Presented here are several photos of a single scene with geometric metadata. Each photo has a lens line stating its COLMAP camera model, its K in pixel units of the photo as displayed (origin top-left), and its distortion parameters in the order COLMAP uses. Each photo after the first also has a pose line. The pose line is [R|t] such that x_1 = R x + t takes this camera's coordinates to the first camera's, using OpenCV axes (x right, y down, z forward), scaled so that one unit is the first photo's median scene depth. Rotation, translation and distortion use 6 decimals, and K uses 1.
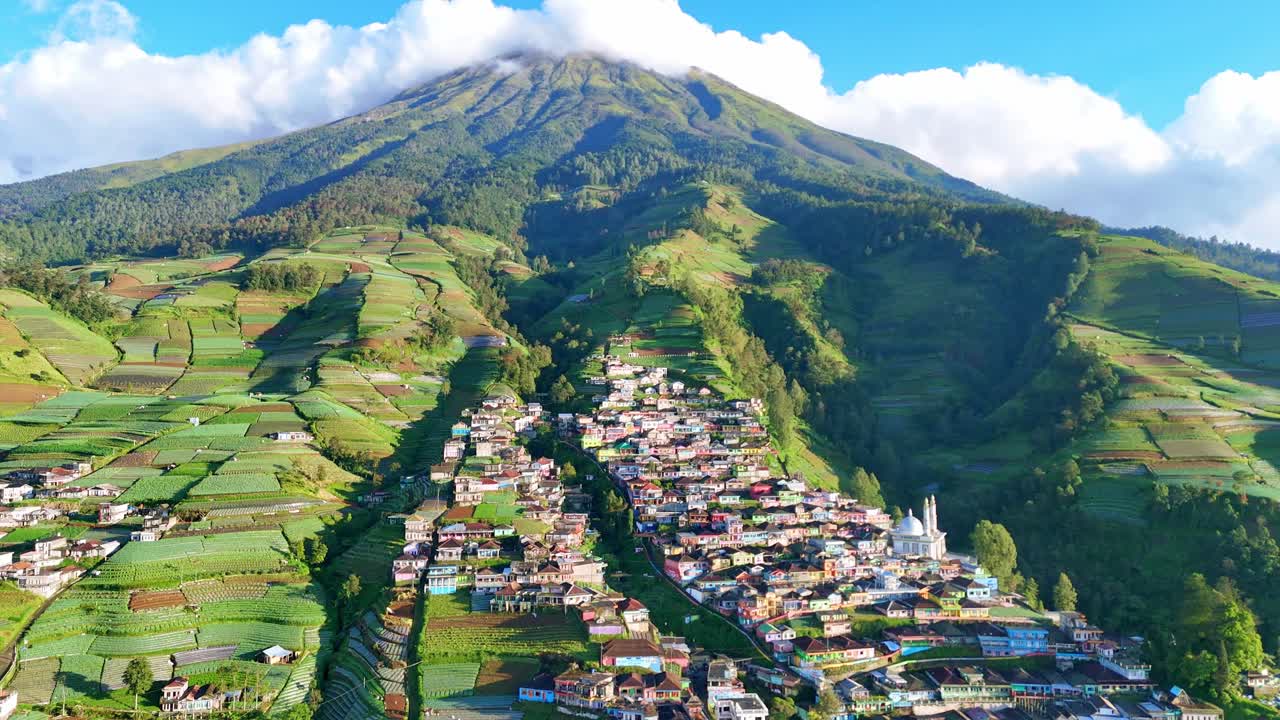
lens RADIAL K [[938.8, 0, 640.0], [0, 938.8, 360.0], [0, 0, 1]] dist [0.090120, -0.086864]
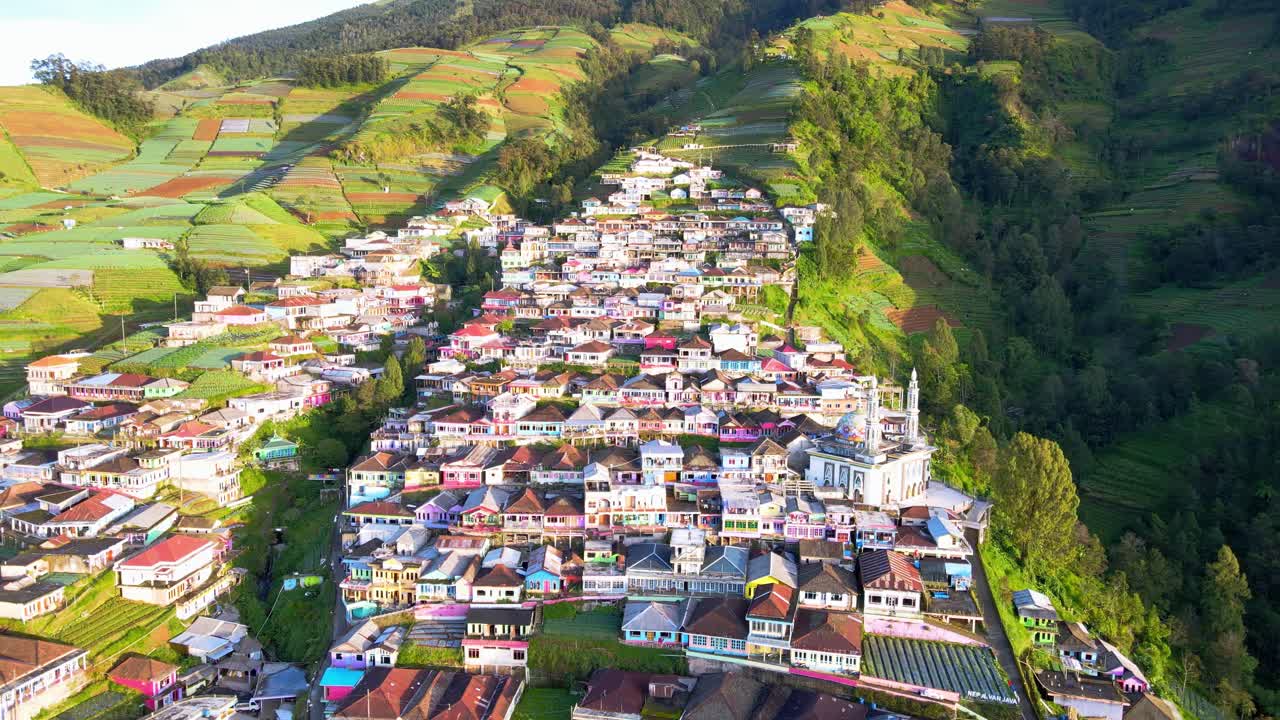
lens RADIAL K [[937.5, 0, 640.0], [0, 937.5, 360.0], [0, 0, 1]] dist [0.001290, 0.000540]
pose [[0.943540, 0.052989, -0.326994, 0.209924], [0.003289, 0.985575, 0.169204, 0.035363], [0.331243, -0.160727, 0.929755, 0.321006]]
